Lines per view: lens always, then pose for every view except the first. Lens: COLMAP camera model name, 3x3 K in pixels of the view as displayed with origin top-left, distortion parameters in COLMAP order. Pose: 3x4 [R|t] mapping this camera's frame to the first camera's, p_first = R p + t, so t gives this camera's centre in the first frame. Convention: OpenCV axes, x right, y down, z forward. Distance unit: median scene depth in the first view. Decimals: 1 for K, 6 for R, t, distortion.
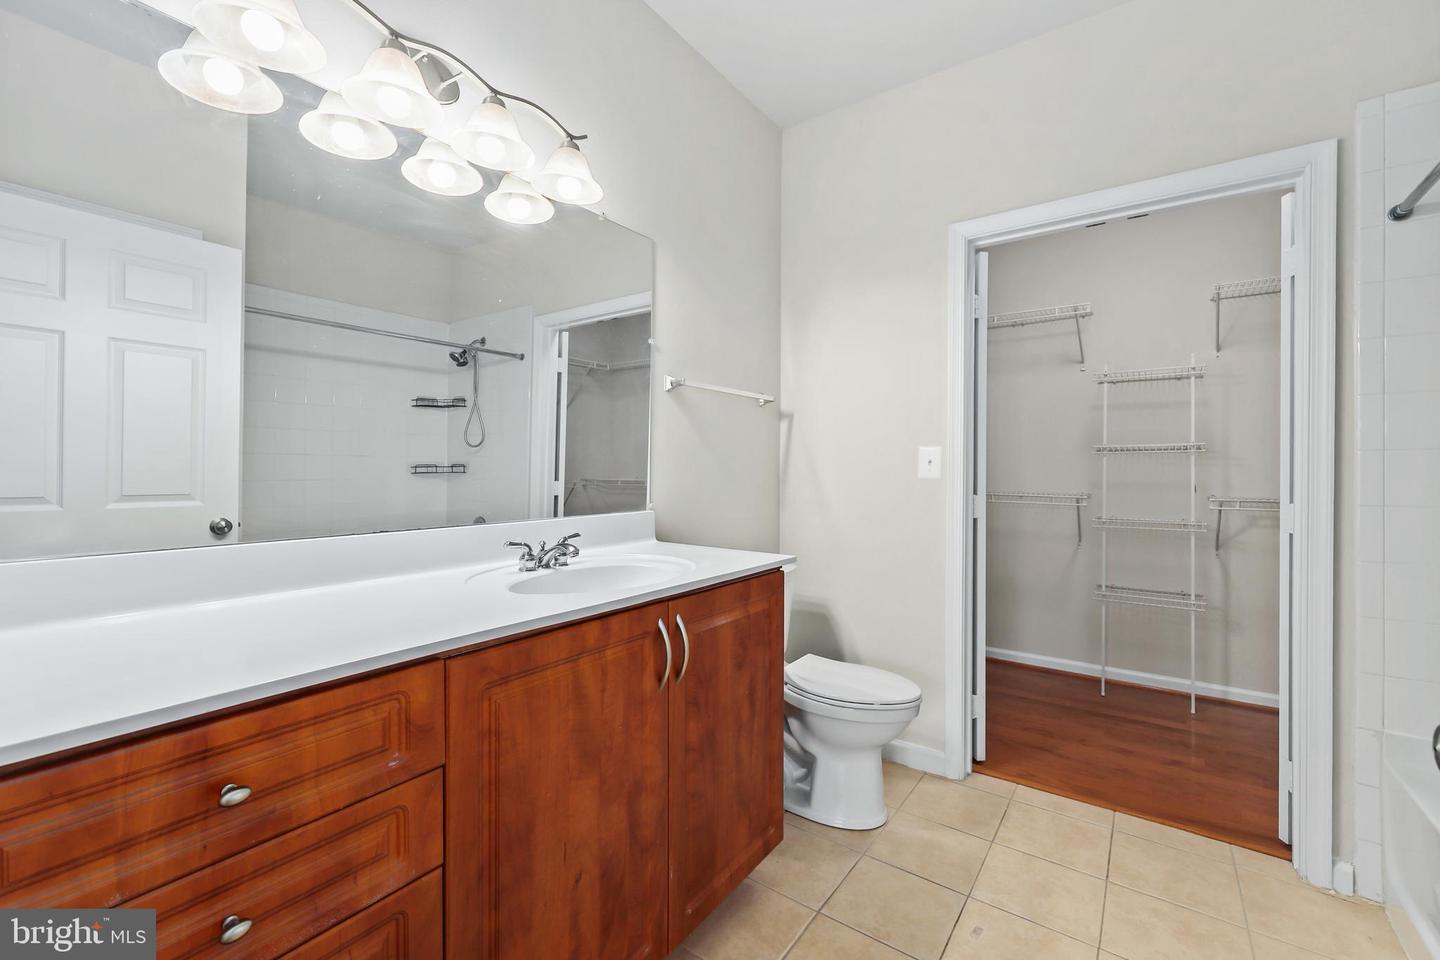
lens RADIAL K [[606.1, 0, 723.3], [0, 606.1, 456.3], [0, 0, 1]] dist [0.001196, 0.000058]
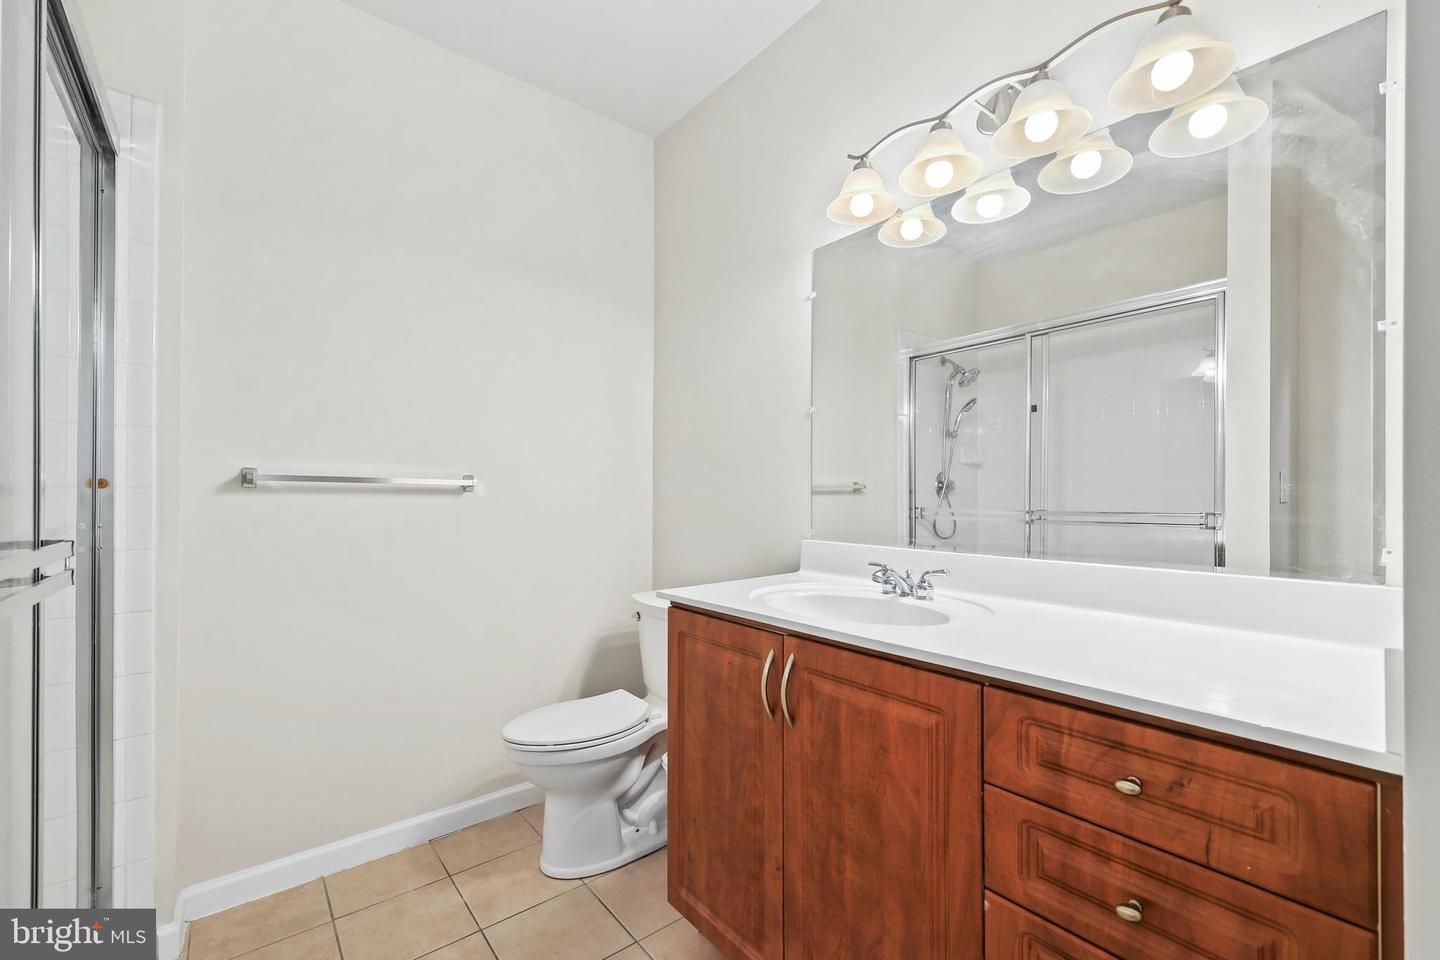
lens RADIAL K [[592.7, 0, 721.3], [0, 592.7, 488.2], [0, 0, 1]] dist [0.001966, 0.000016]
pose [[-0.273490, -0.009358, -0.961829, 0.696432], [0.011500, 0.999849, -0.012998, 0.014036], [0.961806, -0.014615, -0.273342, 0.931099]]
